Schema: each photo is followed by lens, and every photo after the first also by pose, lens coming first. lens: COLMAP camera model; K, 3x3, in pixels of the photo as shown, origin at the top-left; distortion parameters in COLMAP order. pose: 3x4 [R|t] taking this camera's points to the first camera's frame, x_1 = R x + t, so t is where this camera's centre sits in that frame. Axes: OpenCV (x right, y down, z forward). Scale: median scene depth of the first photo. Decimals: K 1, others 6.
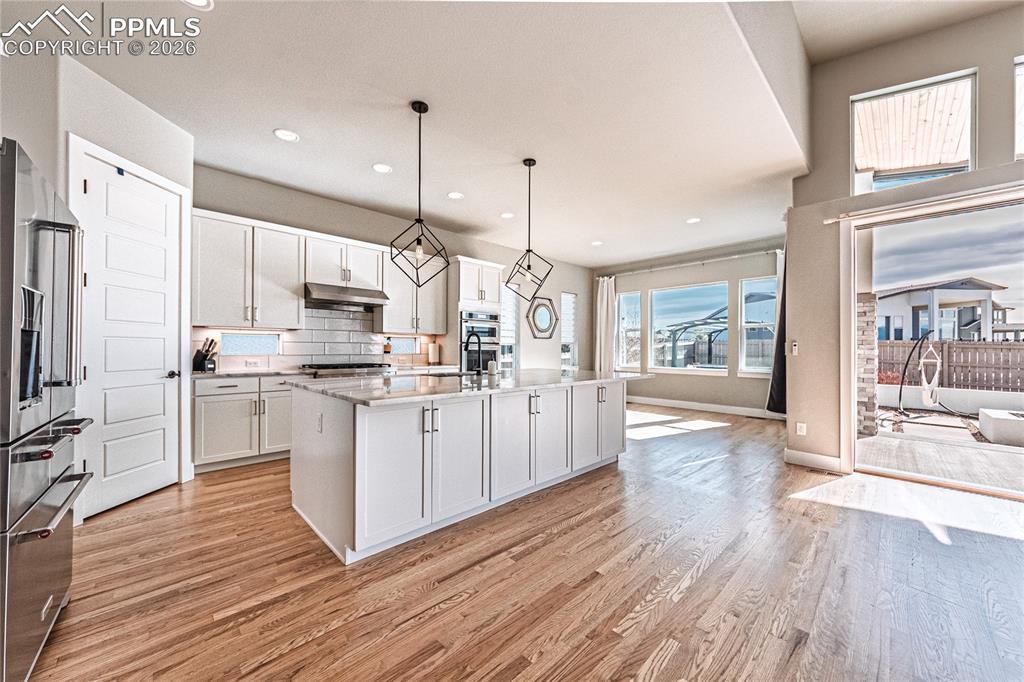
lens RADIAL K [[371.8, 0, 516.3], [0, 371.8, 349.0], [0, 0, 1]] dist [-0.002170, -0.000451]
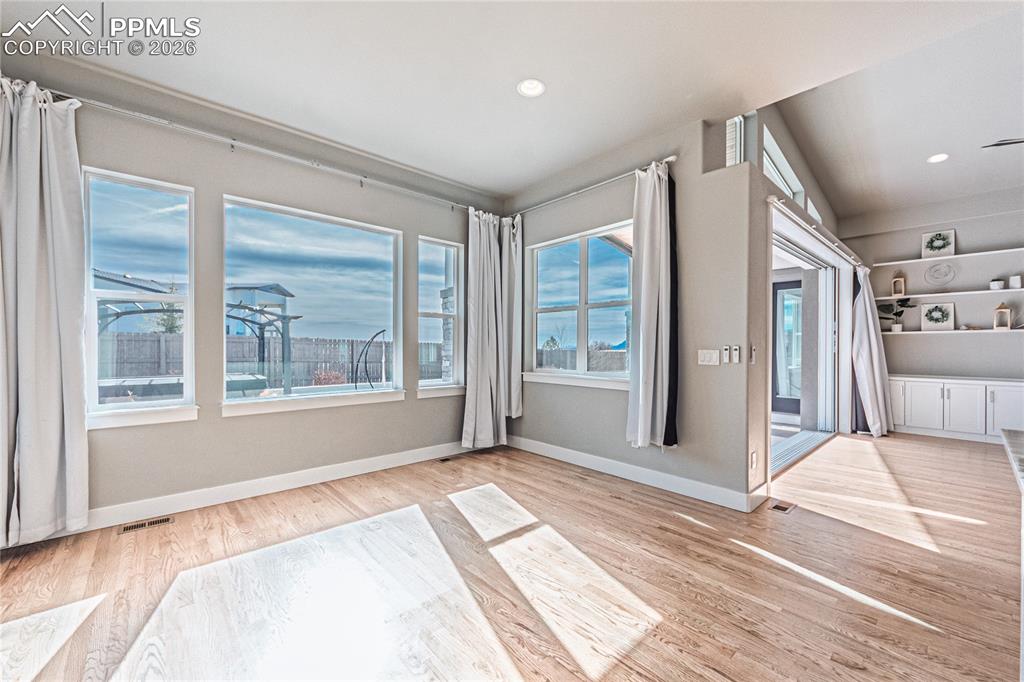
lens RADIAL K [[405.7, 0, 513.6], [0, 405.7, 347.3], [0, 0, 1]] dist [0.000320, -0.000139]
pose [[0.038875, -0.005680, 0.999228, -0.086921], [-0.001018, 0.999983, 0.005724, -0.015777], [-0.999244, -0.001239, 0.038868, 1.475946]]
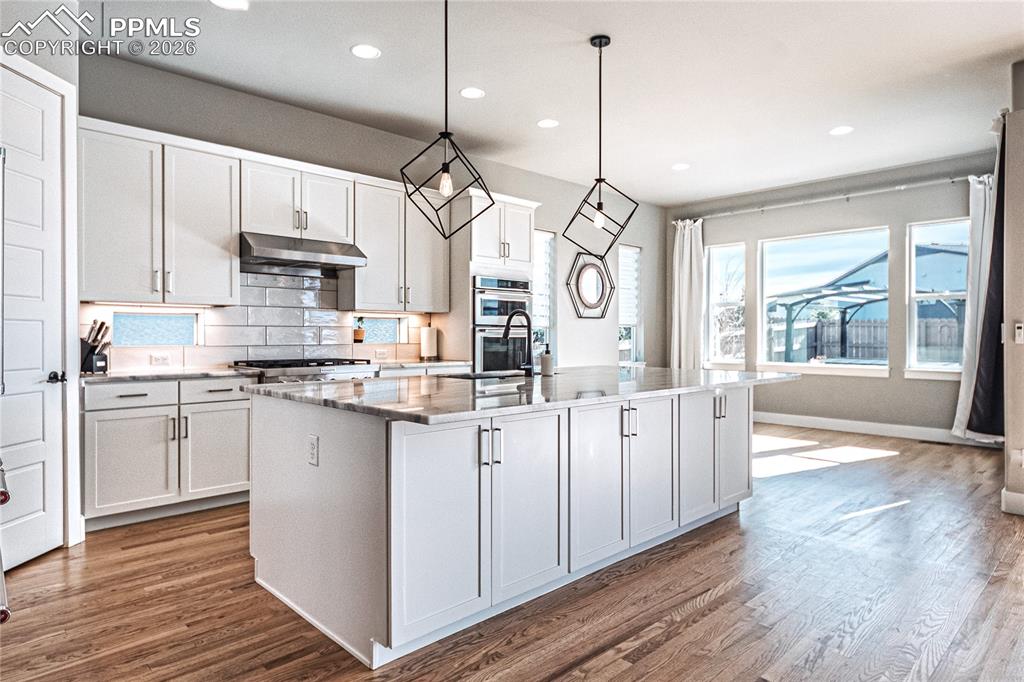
lens RADIAL K [[595.6, 0, 515.6], [0, 595.6, 338.0], [0, 0, 1]] dist [-0.001422, 0.001787]
pose [[0.999987, -0.003842, -0.003304, -0.107401], [0.003857, 0.999982, 0.004612, -0.000595], [0.003286, -0.004625, 0.999984, -0.019145]]
